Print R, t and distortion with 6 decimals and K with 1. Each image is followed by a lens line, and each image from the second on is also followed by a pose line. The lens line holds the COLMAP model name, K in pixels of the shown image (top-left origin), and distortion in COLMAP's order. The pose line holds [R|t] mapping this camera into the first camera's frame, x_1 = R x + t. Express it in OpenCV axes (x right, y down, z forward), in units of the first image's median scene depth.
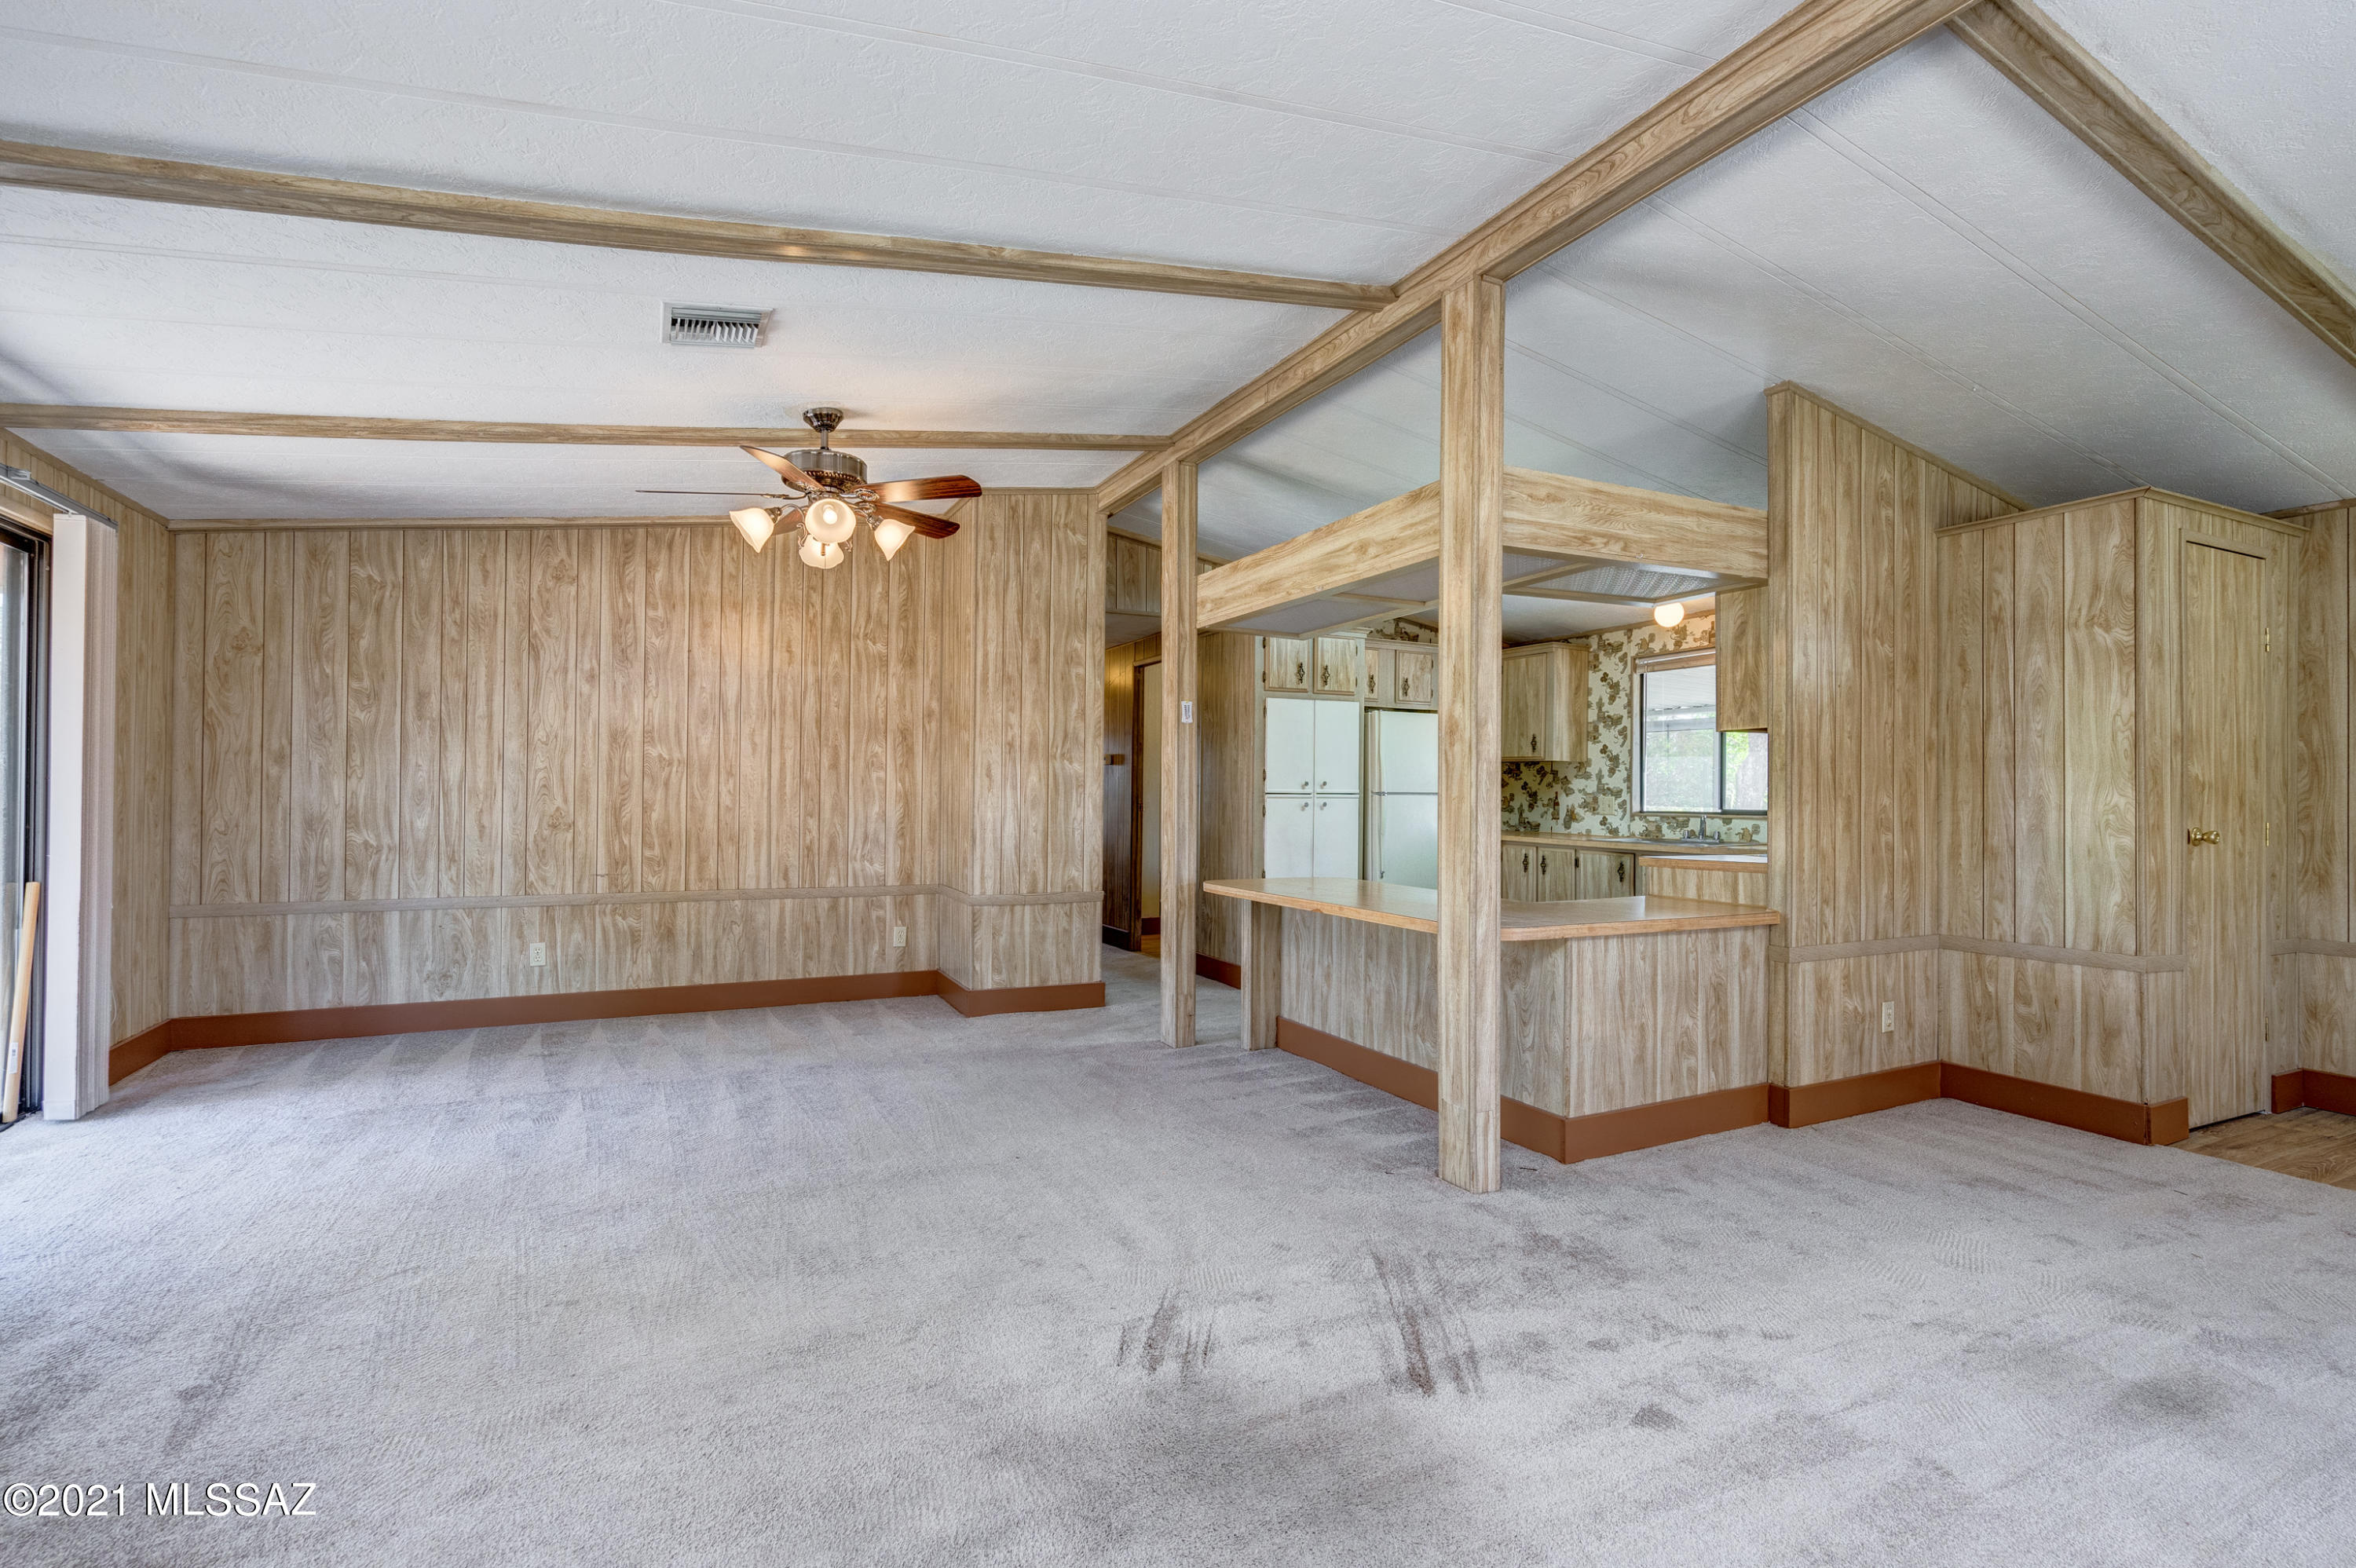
lens RADIAL K [[1070.2, 0, 1187.4], [0, 1070.2, 789.9], [0, 0, 1]] dist [-0.000090, 0.001428]
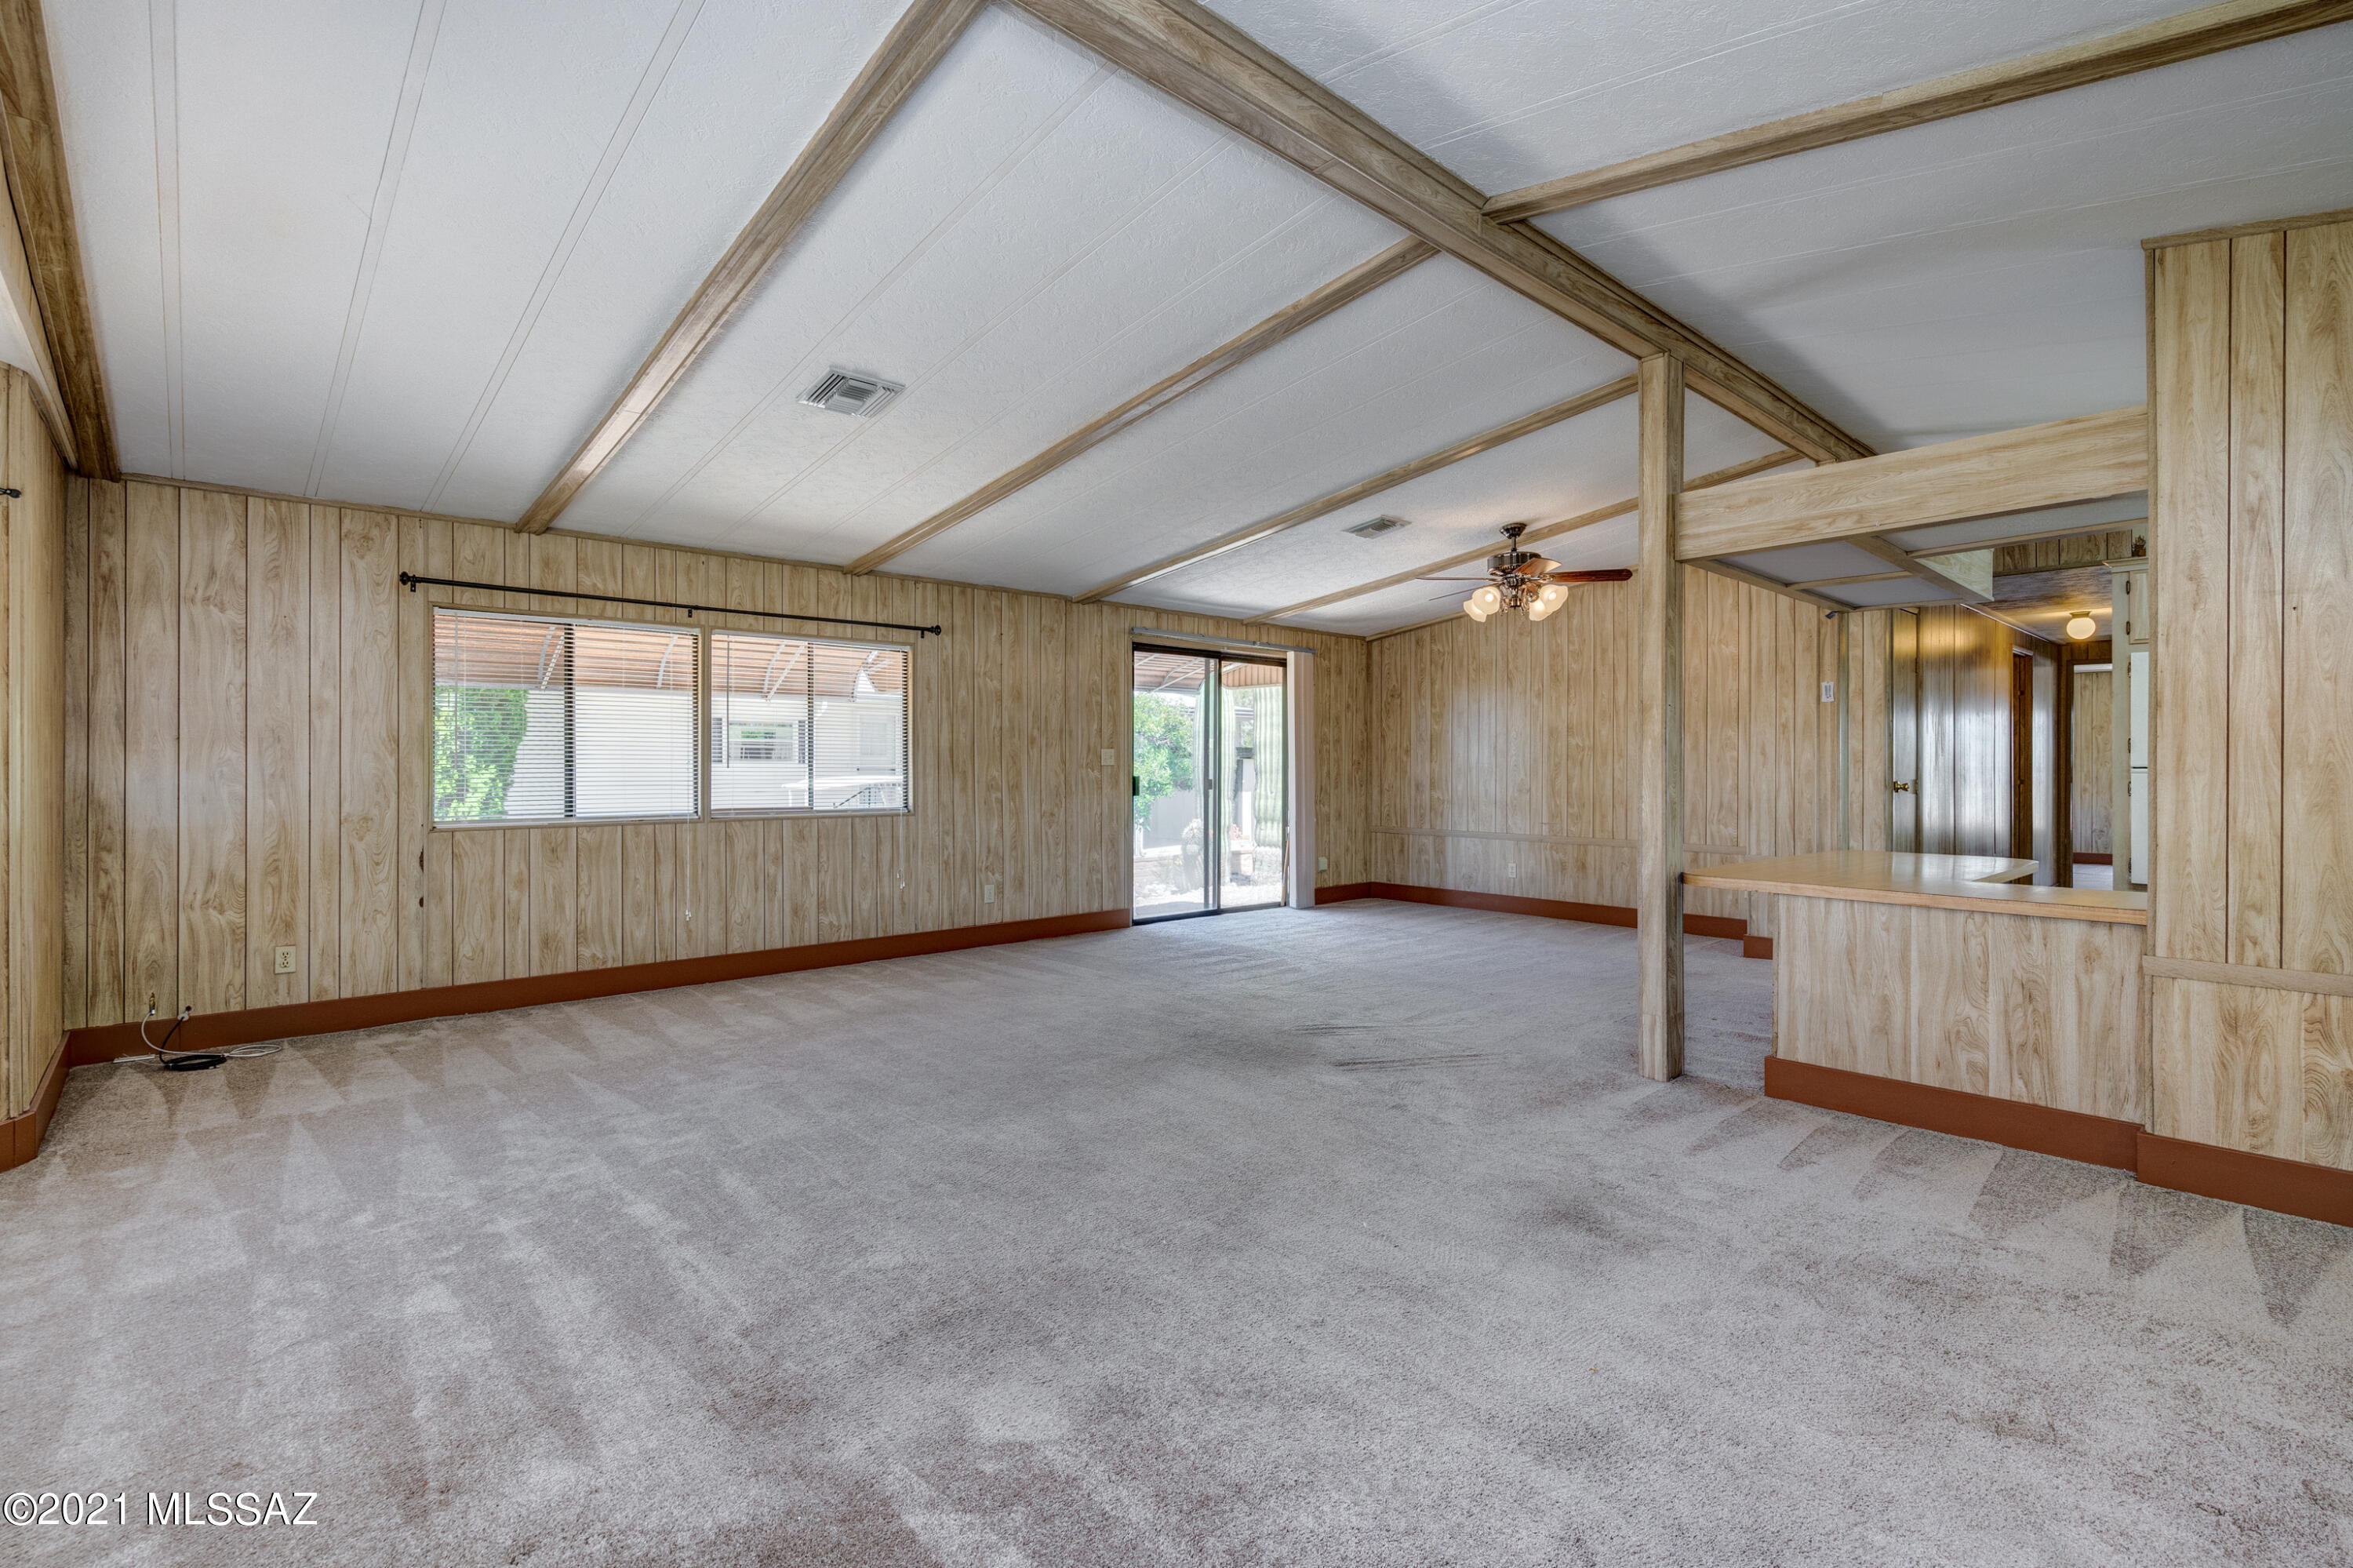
lens RADIAL K [[1069.0, 0, 1168.1], [0, 1069.0, 778.0], [0, 0, 1]] dist [-0.000090, 0.001428]
pose [[0.276709, 0.003570, -0.960947, 0.826047], [0.000737, 0.999992, 0.003927, 0.008945], [0.960954, -0.001794, 0.276704, 0.062191]]
